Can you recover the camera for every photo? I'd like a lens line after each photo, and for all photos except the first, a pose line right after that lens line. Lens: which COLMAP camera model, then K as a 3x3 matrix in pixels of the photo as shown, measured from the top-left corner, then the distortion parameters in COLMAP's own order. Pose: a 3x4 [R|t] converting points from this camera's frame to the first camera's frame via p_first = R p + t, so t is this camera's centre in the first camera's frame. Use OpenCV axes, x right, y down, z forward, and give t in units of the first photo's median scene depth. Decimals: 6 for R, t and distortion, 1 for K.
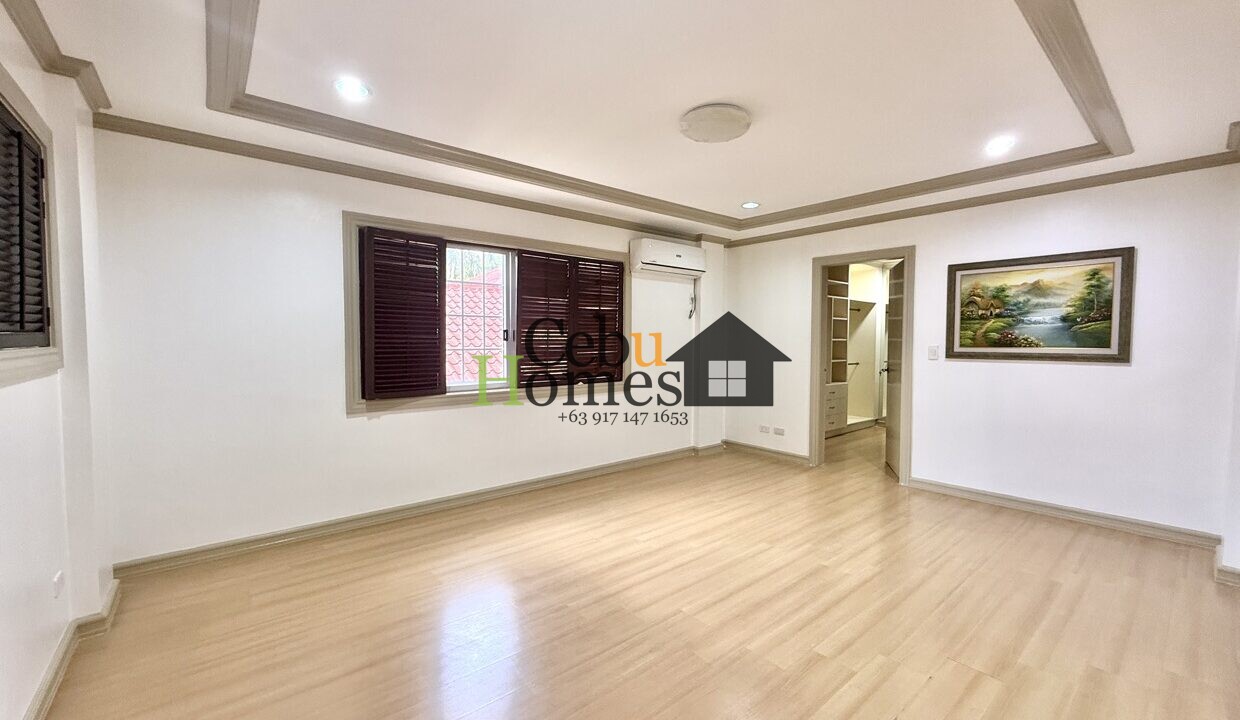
lens RADIAL K [[494.9, 0, 618.1], [0, 494.9, 360.5], [0, 0, 1]] dist [-0.001861, -0.000086]
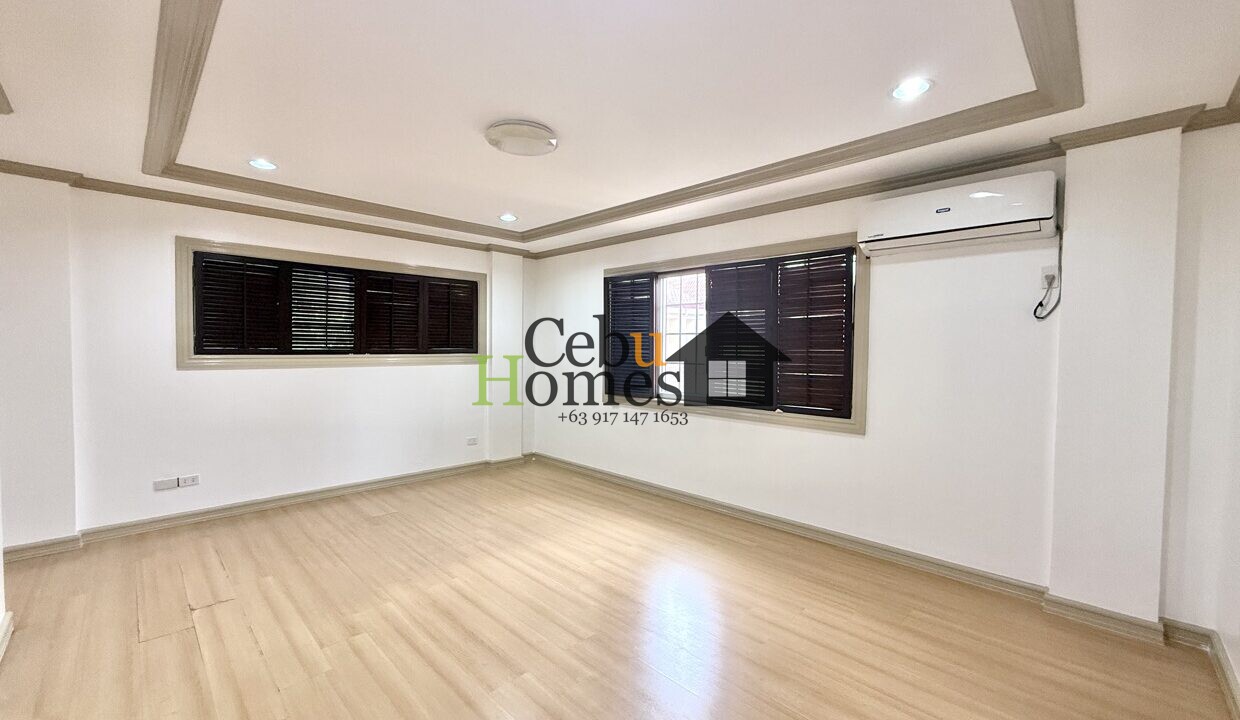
lens RADIAL K [[494.9, 0, 618.1], [0, 494.9, 360.5], [0, 0, 1]] dist [-0.001861, -0.000086]
pose [[0.092831, 0.025418, -0.995357, 0.967268], [-0.055346, 0.998260, 0.020331, -0.052238], [0.994142, 0.053202, 0.094076, 0.894697]]
